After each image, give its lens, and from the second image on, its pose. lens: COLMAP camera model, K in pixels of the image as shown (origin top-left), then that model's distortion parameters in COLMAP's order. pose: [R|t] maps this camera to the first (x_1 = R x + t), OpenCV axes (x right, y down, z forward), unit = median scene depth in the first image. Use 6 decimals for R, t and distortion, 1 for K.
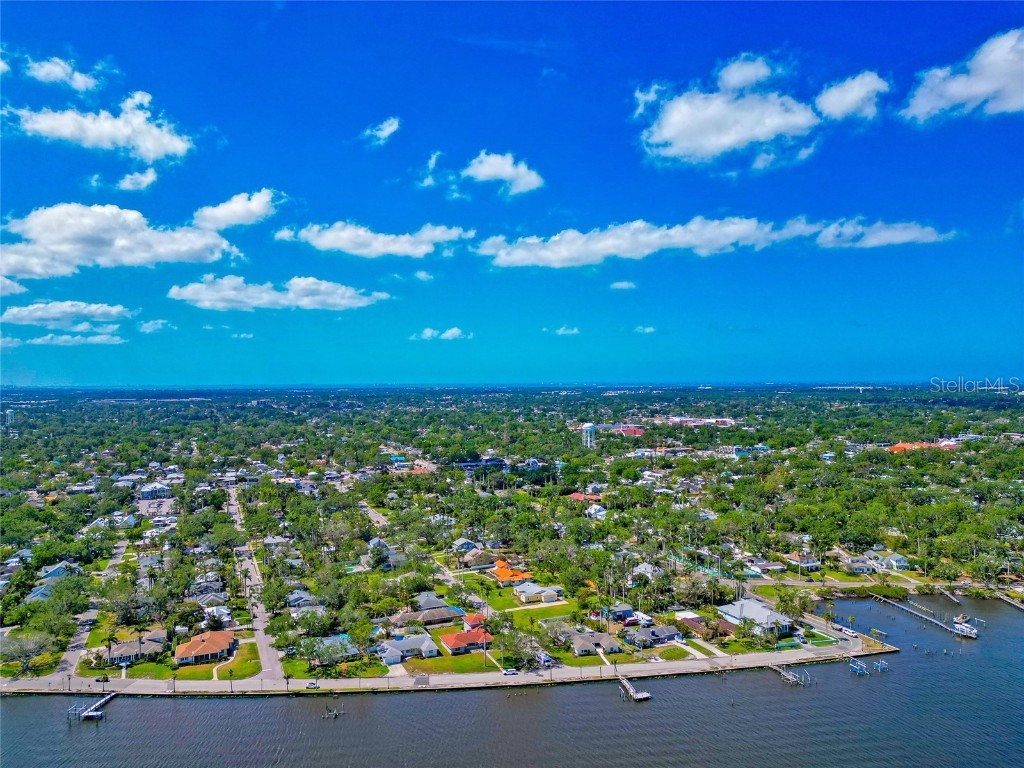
lens RADIAL K [[726.5, 0, 511.6], [0, 726.5, 385.2], [0, 0, 1]] dist [0.065343, -0.052409]
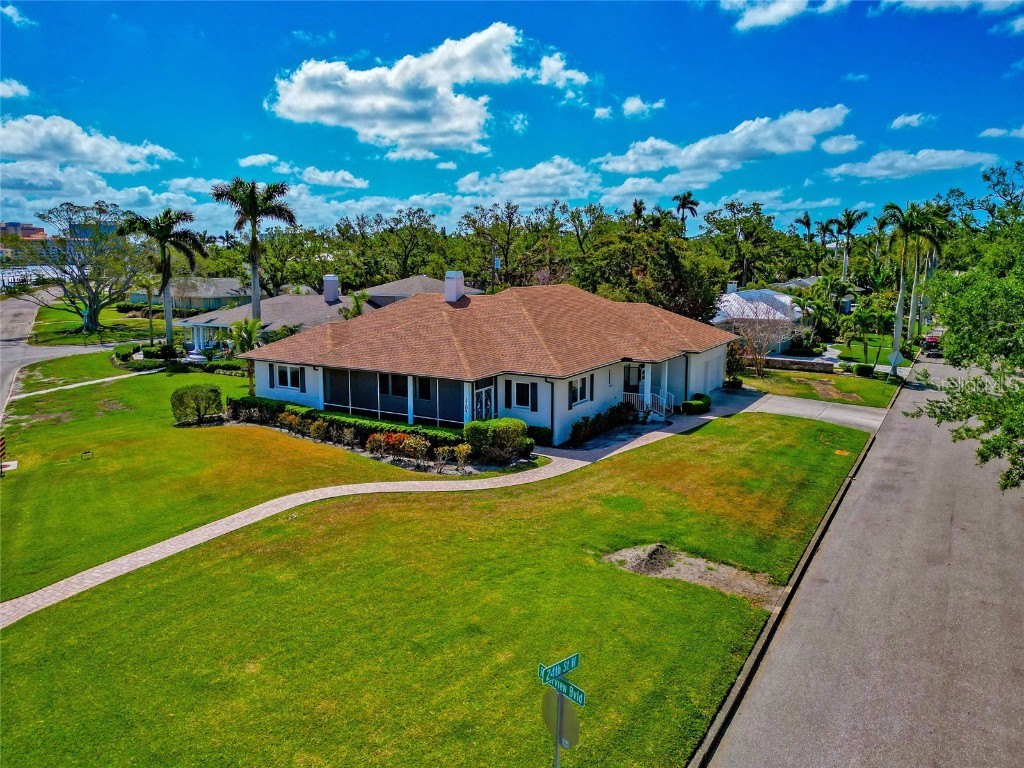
lens RADIAL K [[726.5, 0, 517.4], [0, 726.5, 381.3], [0, 0, 1]] dist [0.065343, -0.052409]
pose [[0.578123, 0.141931, -0.803511, -0.337390], [-0.012629, 0.986194, 0.165113, 0.379668], [0.815852, -0.085308, 0.571934, 1.042033]]
